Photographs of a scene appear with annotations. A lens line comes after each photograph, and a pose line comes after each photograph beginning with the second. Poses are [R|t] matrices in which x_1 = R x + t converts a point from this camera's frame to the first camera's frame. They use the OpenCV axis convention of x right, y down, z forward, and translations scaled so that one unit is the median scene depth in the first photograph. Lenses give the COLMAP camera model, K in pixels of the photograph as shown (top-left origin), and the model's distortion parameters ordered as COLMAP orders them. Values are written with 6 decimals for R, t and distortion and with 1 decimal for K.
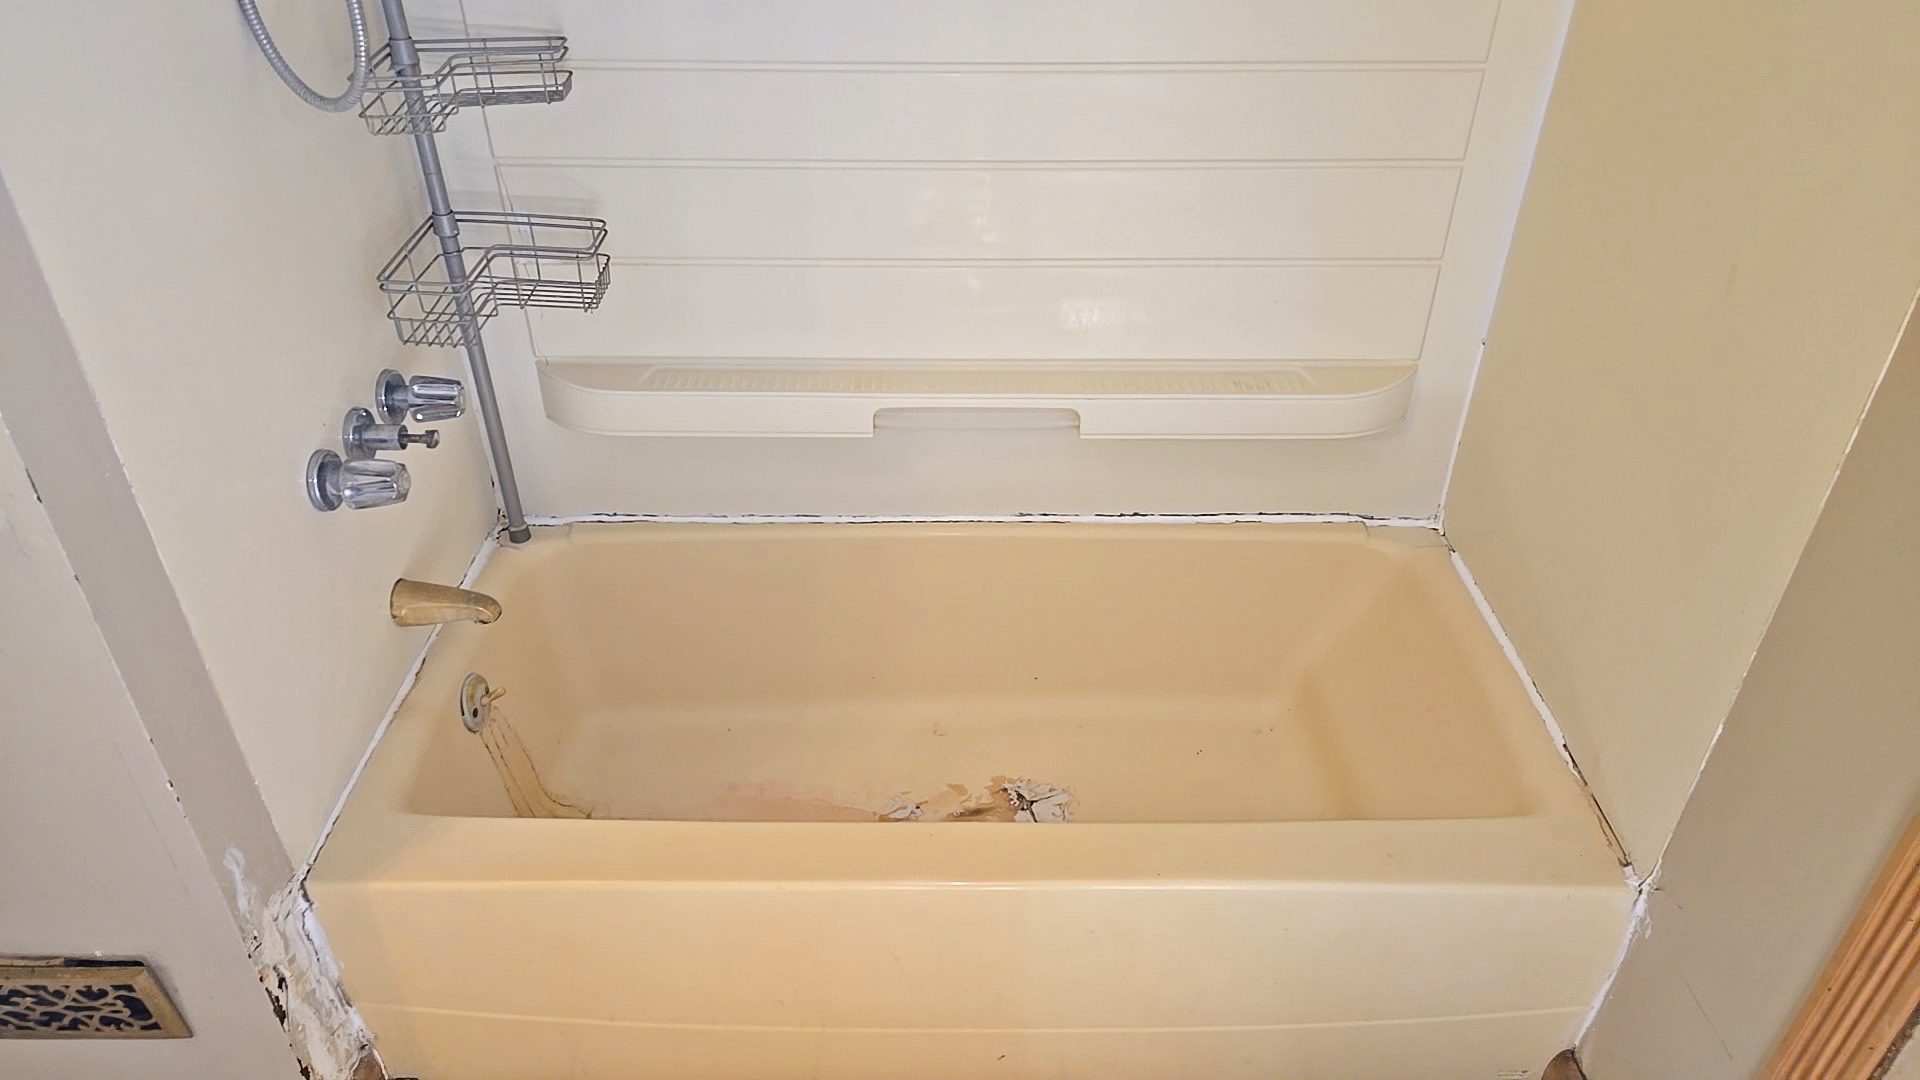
lens RADIAL K [[1305.0, 0, 960.2], [0, 1305.0, 536.8], [0, 0, 1]] dist [0.001364, 0.002128]
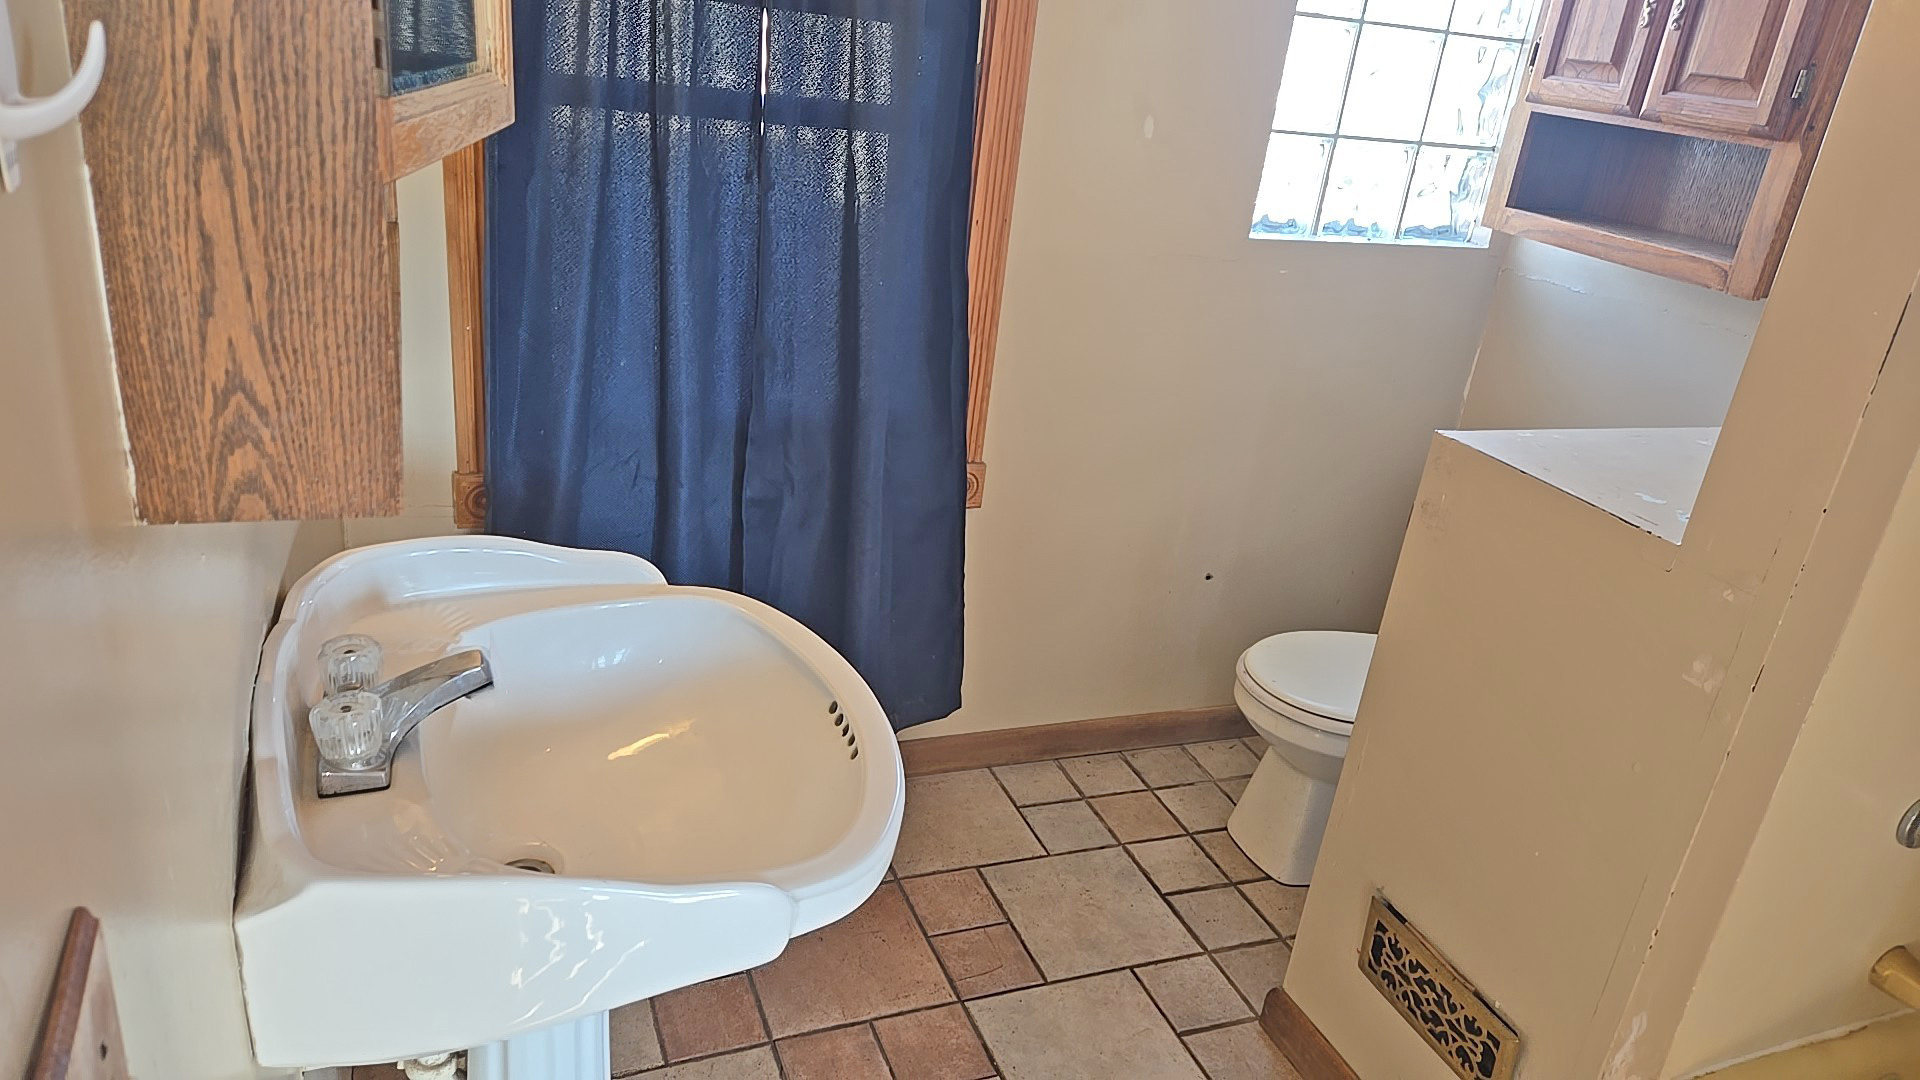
lens RADIAL K [[1305.0, 0, 963.6], [0, 1305.0, 543.1], [0, 0, 1]] dist [0.001364, 0.002128]
pose [[0.386795, 0.397451, -0.832119, 0.004978], [-0.611197, 0.786183, 0.091406, 0.167068], [0.690527, 0.473233, 0.547012, -0.237460]]
